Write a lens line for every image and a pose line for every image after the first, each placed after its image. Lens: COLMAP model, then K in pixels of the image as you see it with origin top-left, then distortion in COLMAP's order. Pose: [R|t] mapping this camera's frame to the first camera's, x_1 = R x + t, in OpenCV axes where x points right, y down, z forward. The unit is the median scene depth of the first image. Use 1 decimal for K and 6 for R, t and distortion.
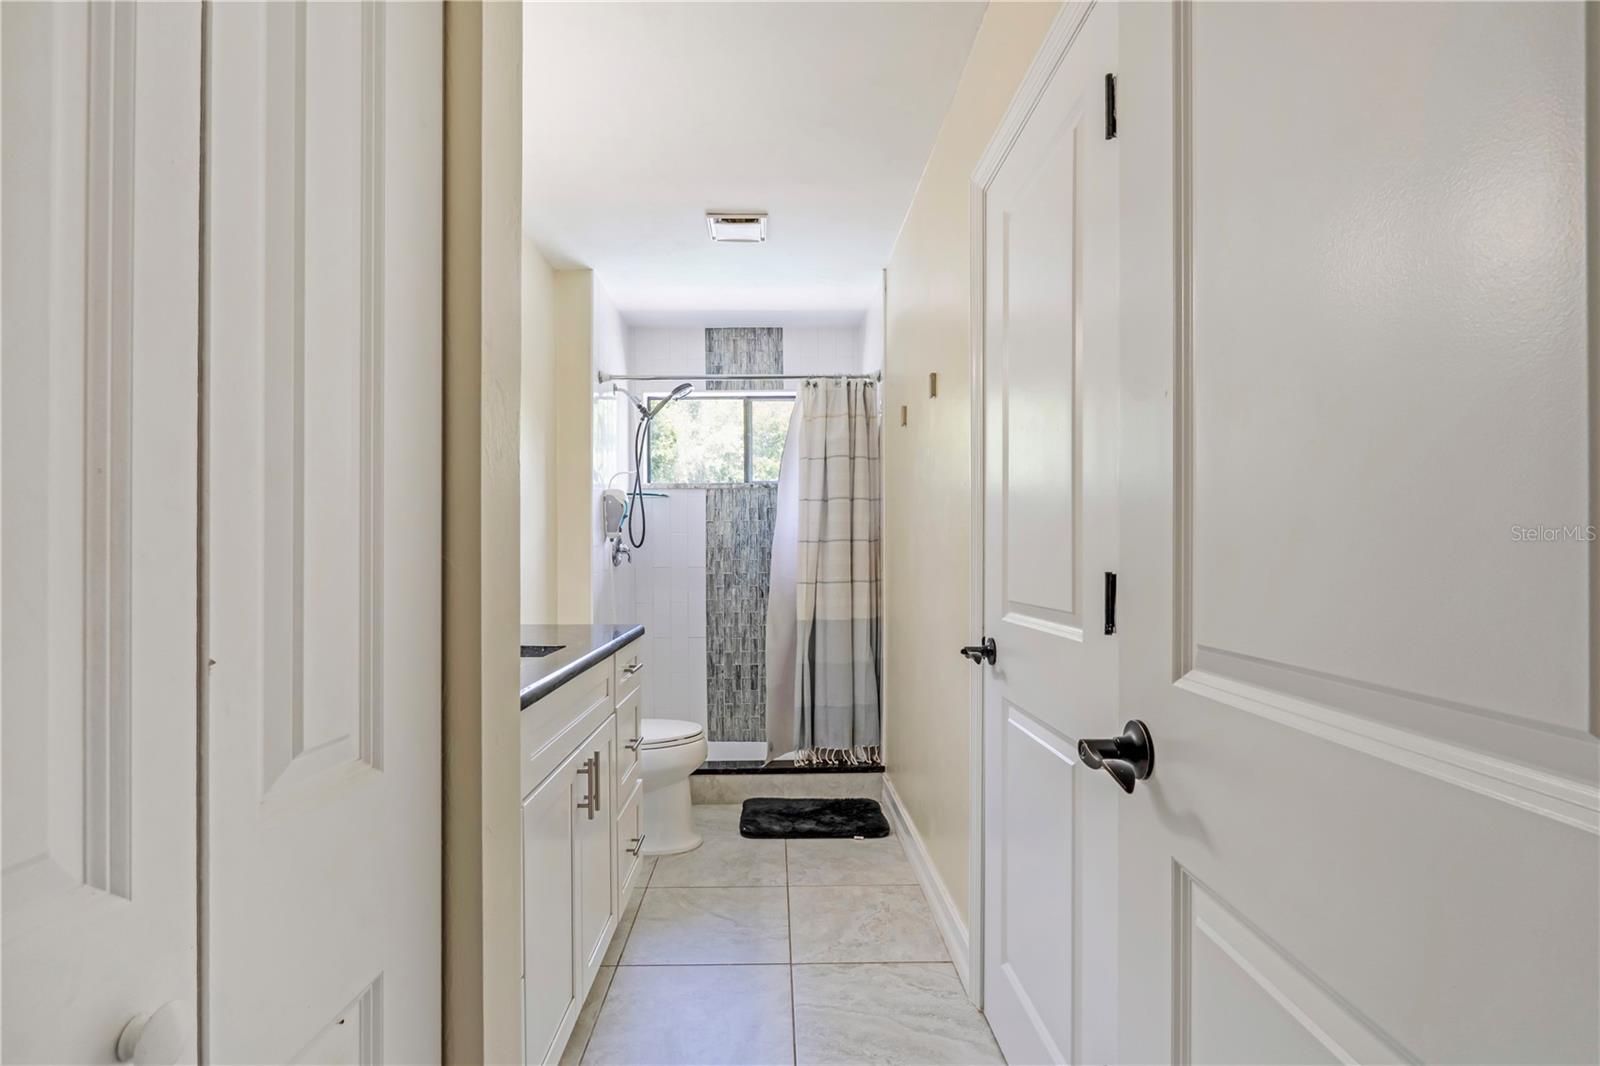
lens RADIAL K [[746.4, 0, 794.4], [0, 746.4, 545.8], [0, 0, 1]] dist [-0.003798, -0.000867]
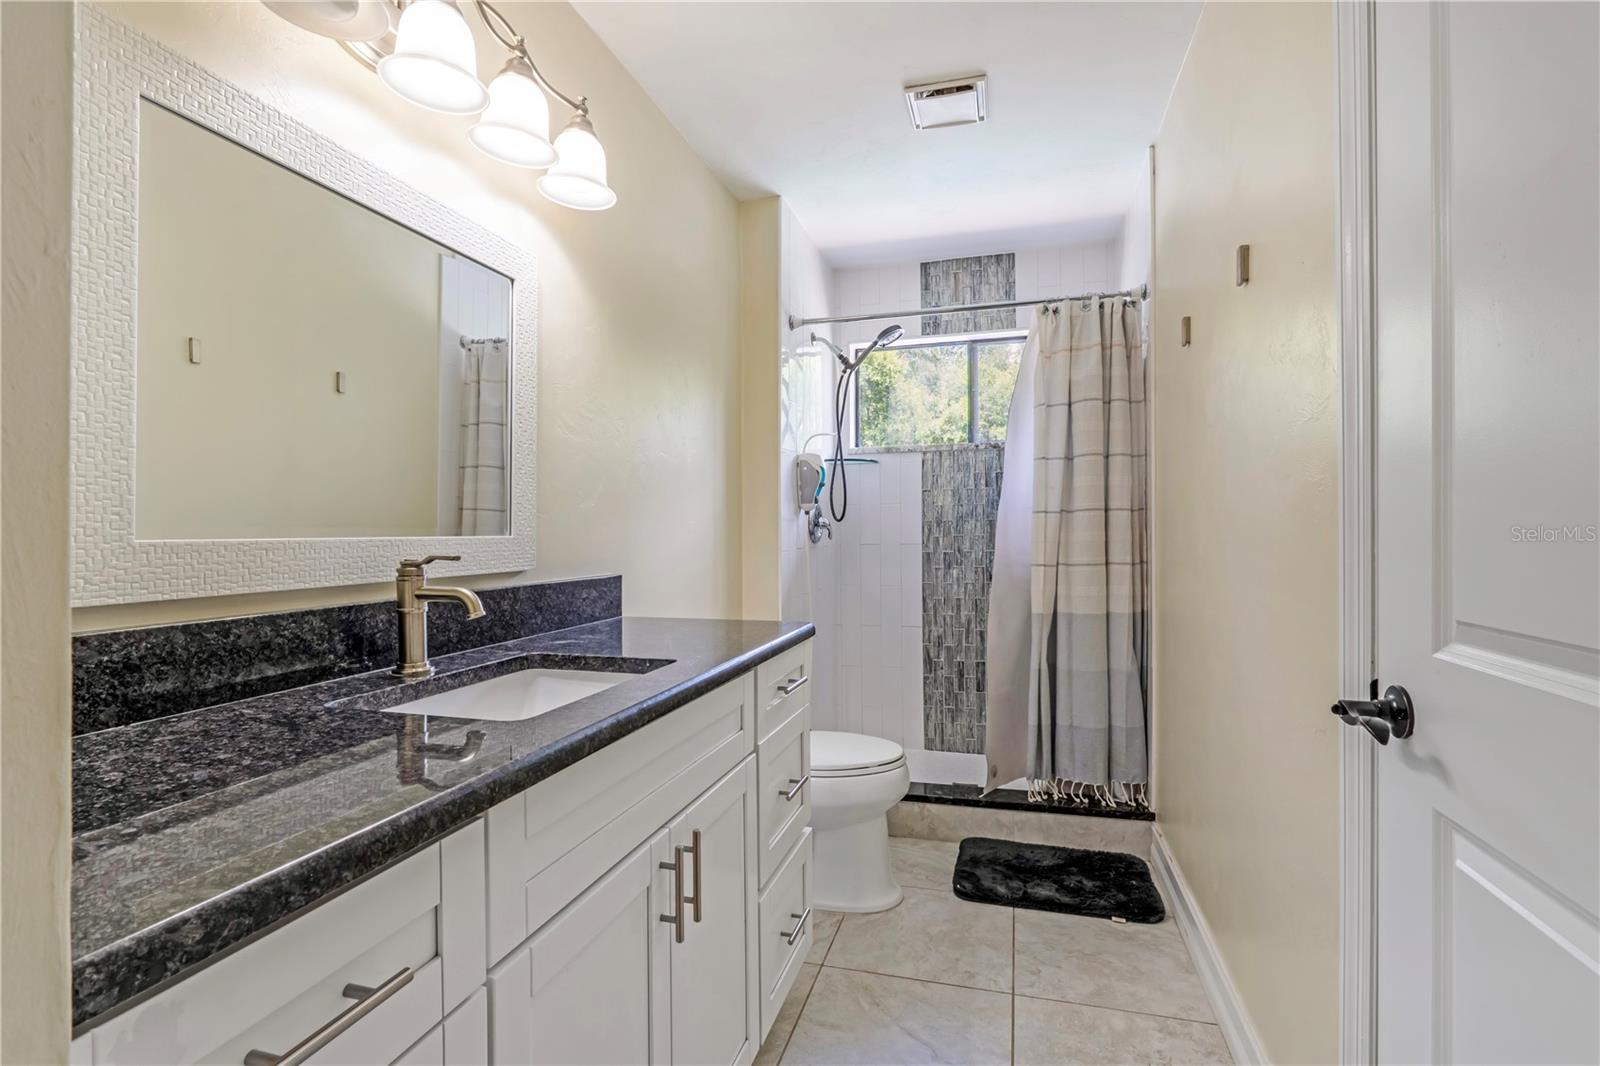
lens RADIAL K [[746.4, 0, 812.4], [0, 746.4, 532.0], [0, 0, 1]] dist [-0.003798, -0.000867]
pose [[0.956800, -0.003363, -0.290726, 0.011179], [0.007915, 0.999864, 0.014483, 0.002137], [0.290638, -0.016158, 0.956697, 0.190076]]
